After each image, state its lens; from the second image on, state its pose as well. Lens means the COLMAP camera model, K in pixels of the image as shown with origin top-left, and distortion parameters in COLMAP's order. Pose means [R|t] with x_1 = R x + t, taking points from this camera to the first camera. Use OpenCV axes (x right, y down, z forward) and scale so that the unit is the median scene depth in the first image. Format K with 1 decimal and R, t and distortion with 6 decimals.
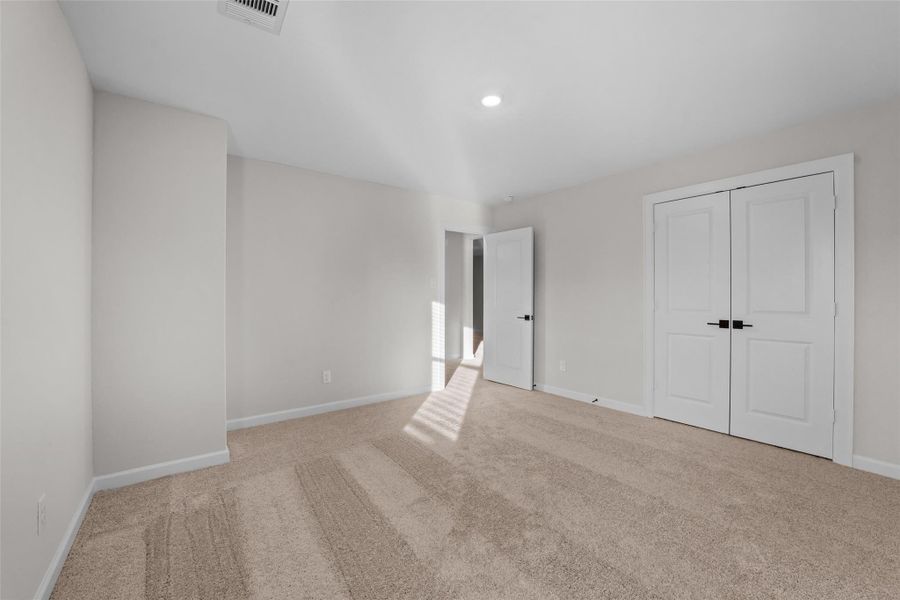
lens RADIAL K [[360.4, 0, 455.9], [0, 360.4, 297.0], [0, 0, 1]] dist [-0.048983, 0.012595]
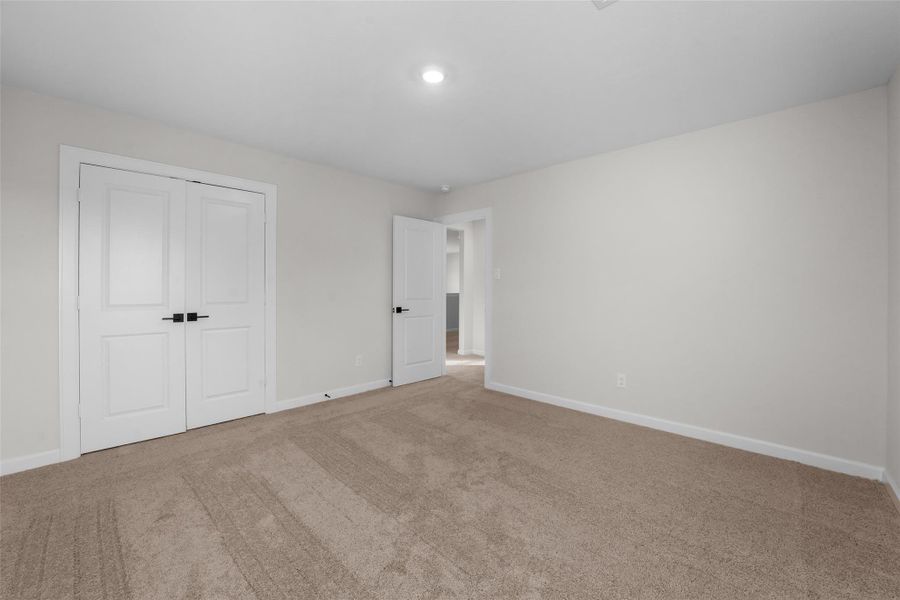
lens RADIAL K [[358.7, 0, 452.8], [0, 358.7, 287.6], [0, 0, 1]] dist [-0.041008, 0.008398]
pose [[-0.130745, 0.002813, 0.991412, -0.285761], [0.003501, 0.999991, -0.002375, 0.000091], [-0.991410, 0.003161, -0.130753, 0.398936]]
